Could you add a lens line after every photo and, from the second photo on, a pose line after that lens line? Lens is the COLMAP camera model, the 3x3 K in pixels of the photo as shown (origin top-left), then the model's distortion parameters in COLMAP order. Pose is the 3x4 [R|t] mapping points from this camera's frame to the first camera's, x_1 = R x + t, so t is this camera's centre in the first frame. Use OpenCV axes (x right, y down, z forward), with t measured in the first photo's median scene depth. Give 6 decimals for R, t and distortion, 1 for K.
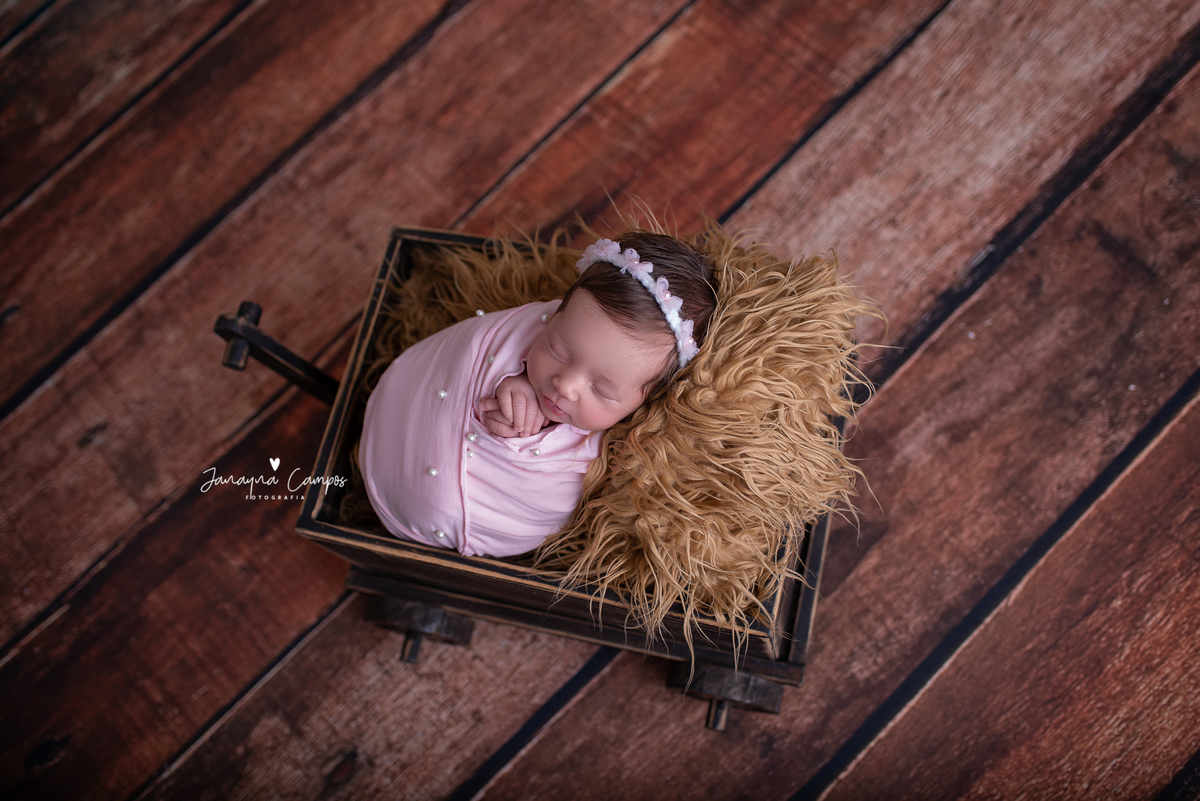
lens RADIAL K [[1236.6, 0, 600.0], [0, 1236.6, 400.5], [0, 0, 1]] dist [-0.075727, 0.024214]
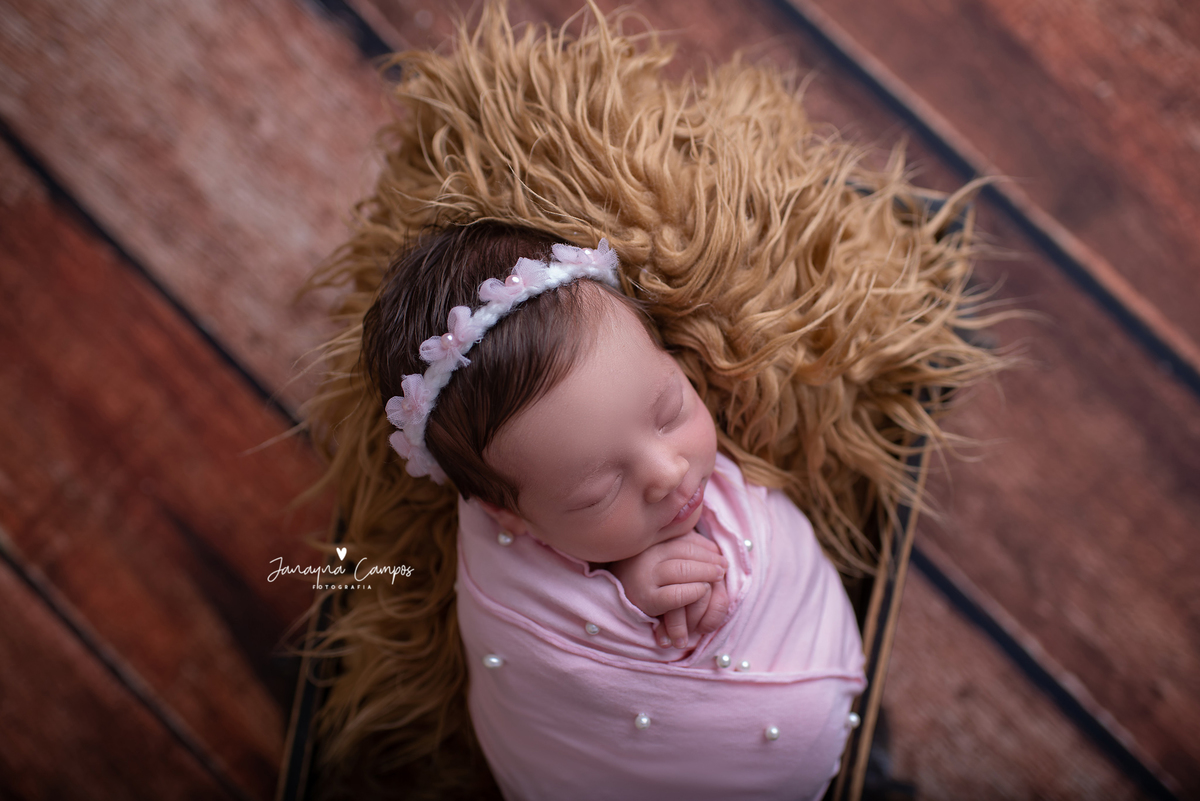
lens RADIAL K [[1236.6, 0, 600.0], [0, 1236.6, 400.5], [0, 0, 1]] dist [-0.075727, 0.024214]
pose [[-0.025267, -0.974108, 0.224667, -0.114282], [0.966007, 0.034048, 0.256265, -0.177069], [-0.257279, 0.223504, 0.940135, 0.461875]]
